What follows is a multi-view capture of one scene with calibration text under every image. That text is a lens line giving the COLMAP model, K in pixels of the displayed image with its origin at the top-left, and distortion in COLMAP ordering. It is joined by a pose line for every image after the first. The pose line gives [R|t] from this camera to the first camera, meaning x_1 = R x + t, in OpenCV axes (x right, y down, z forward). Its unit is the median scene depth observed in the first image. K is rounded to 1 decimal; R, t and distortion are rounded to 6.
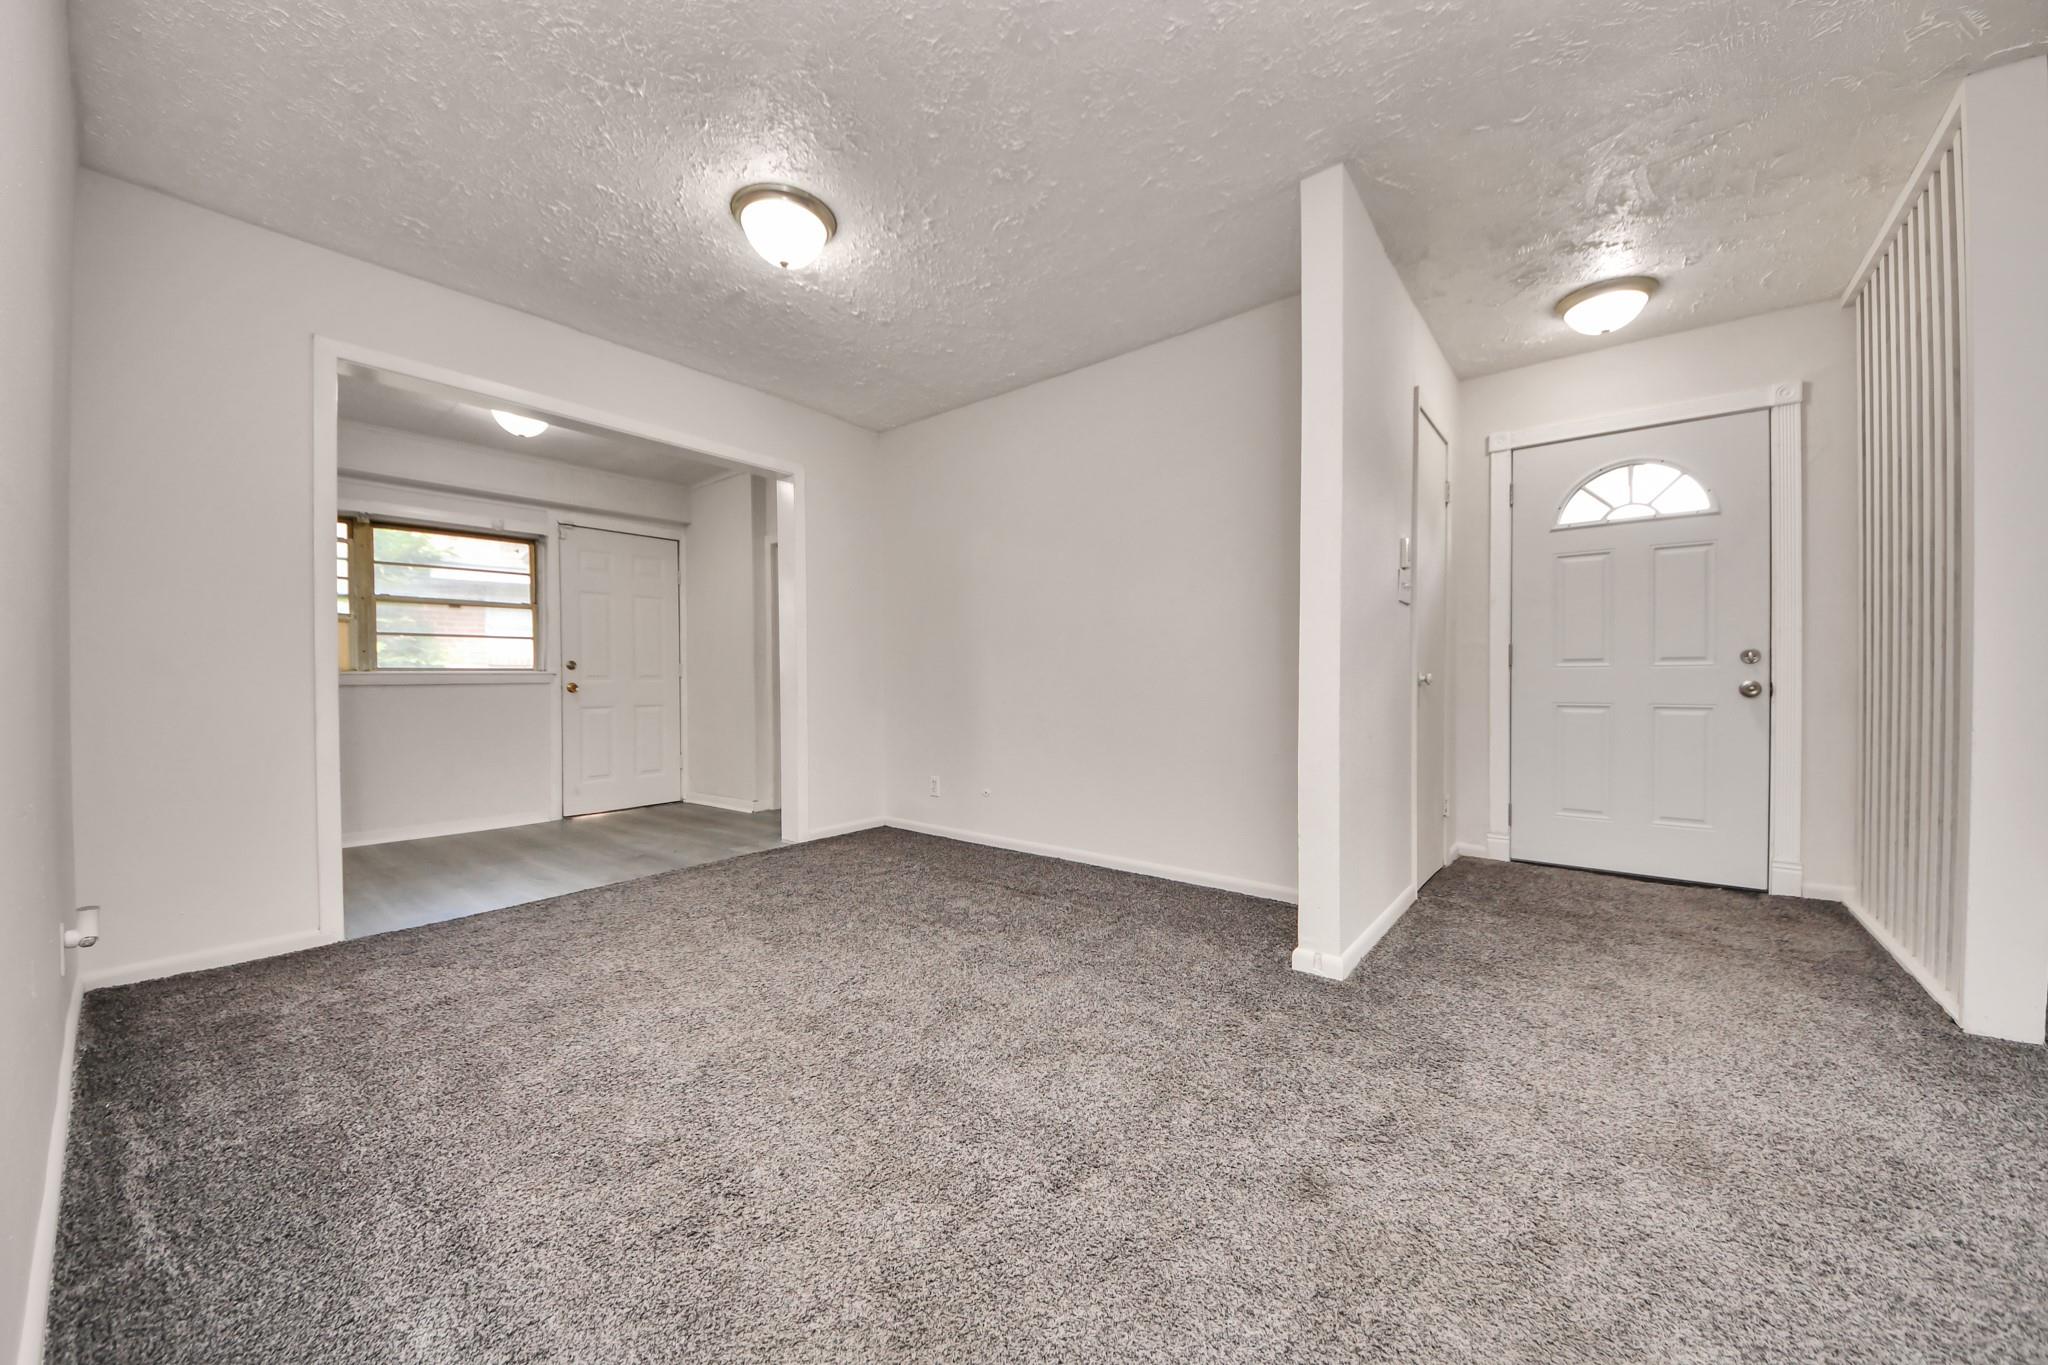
lens RADIAL K [[742.9, 0, 1019.0], [0, 742.9, 685.8], [0, 0, 1]] dist [-0.001009, -0.001624]
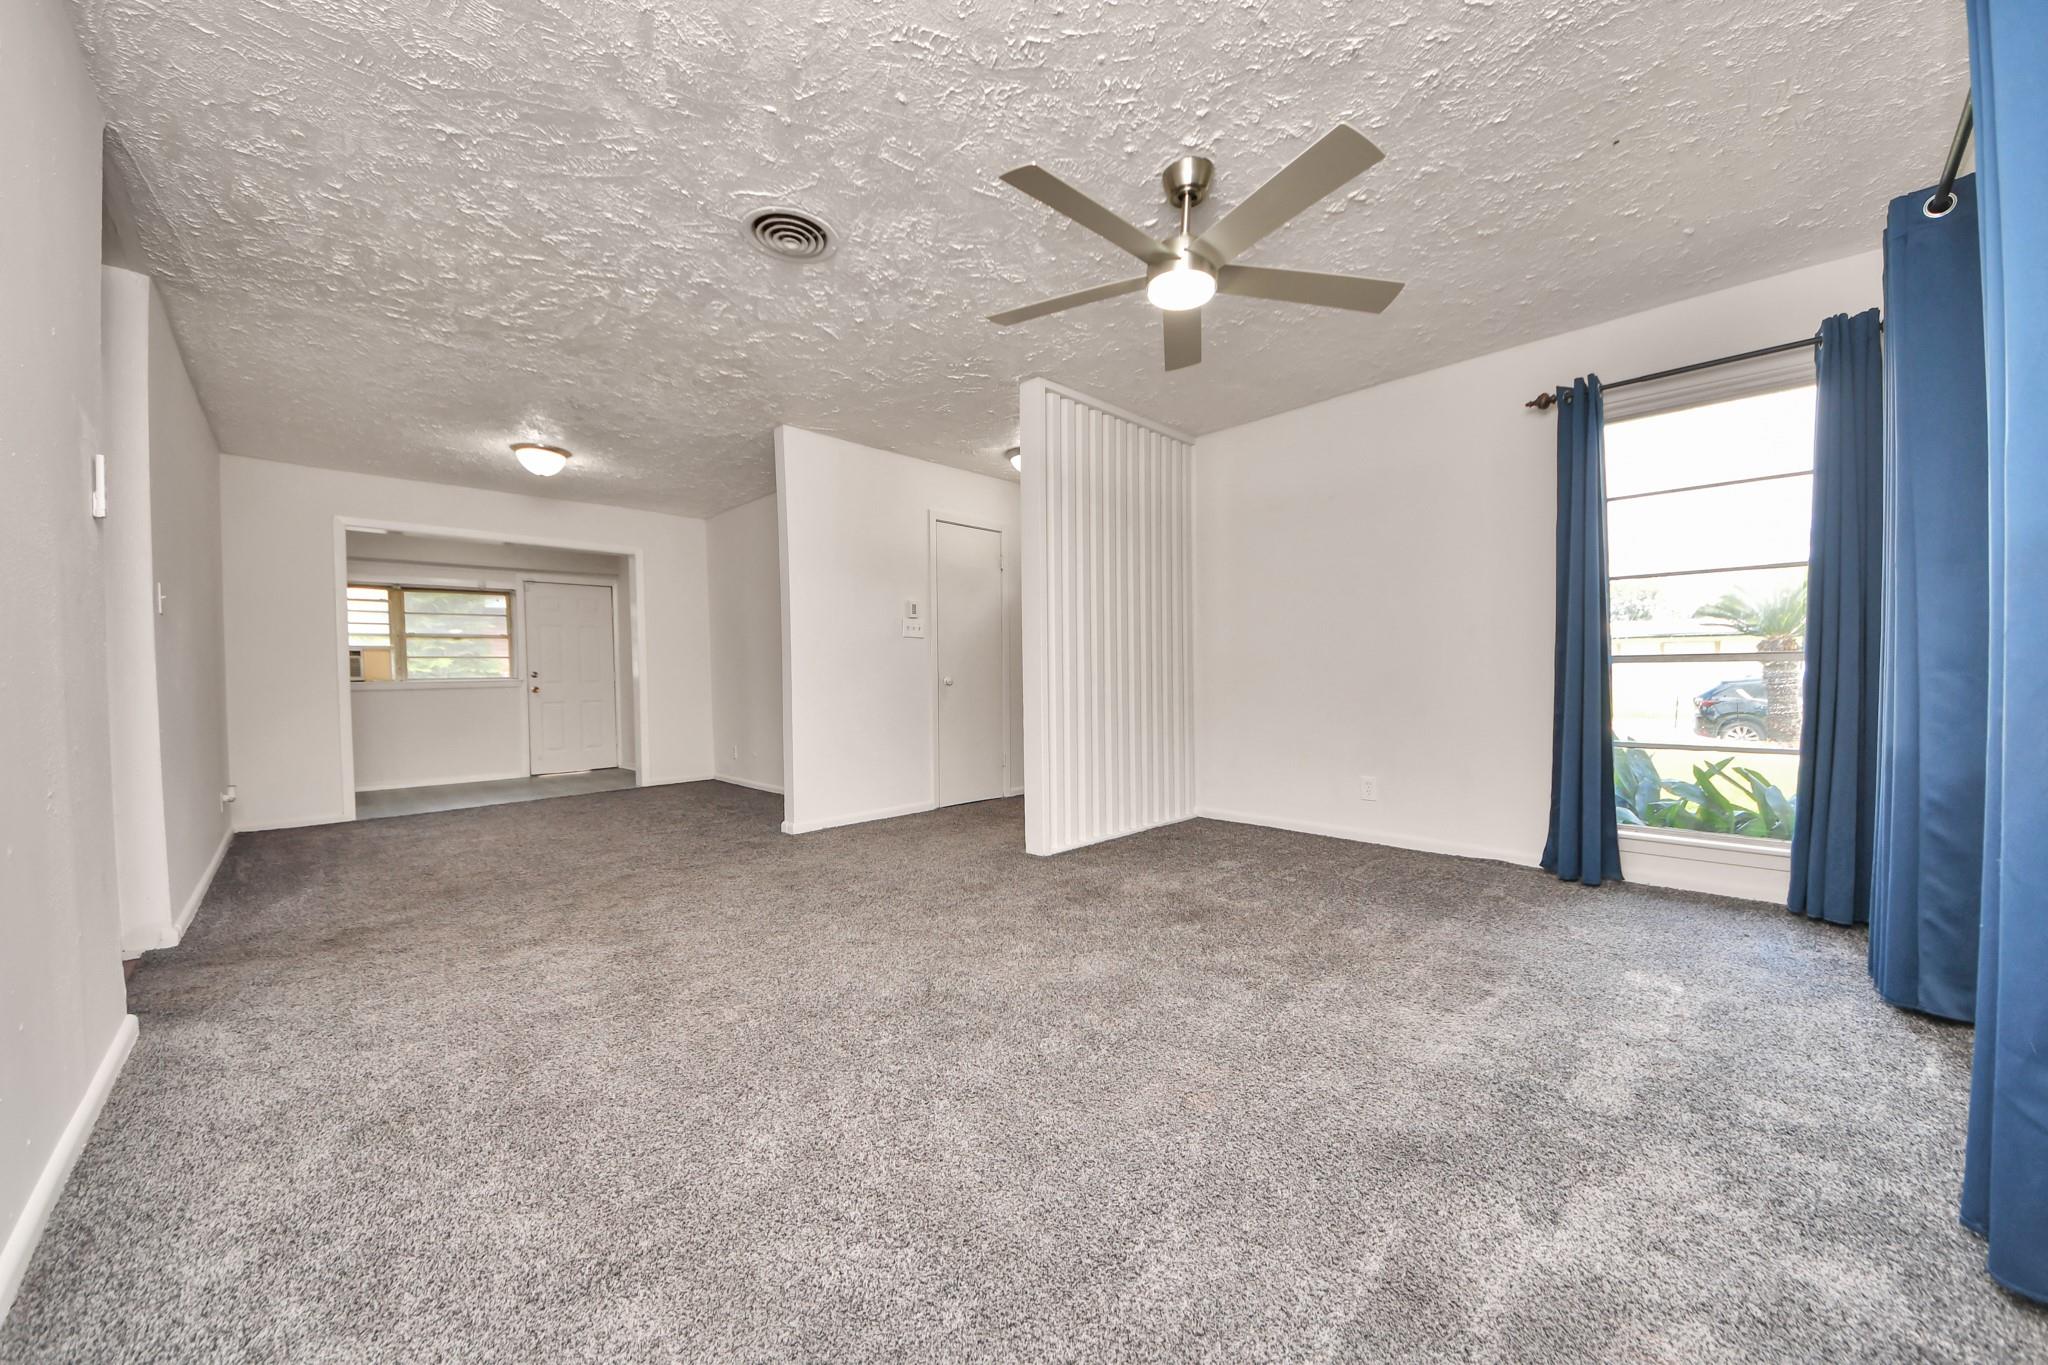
lens RADIAL K [[742.9, 0, 1023.4], [0, 742.9, 690.1], [0, 0, 1]] dist [-0.001009, -0.001624]
pose [[0.993631, -0.006859, -0.112478, 0.568762], [0.008729, 0.999832, 0.016143, -0.012676], [0.112349, -0.017022, 0.993523, -0.399489]]
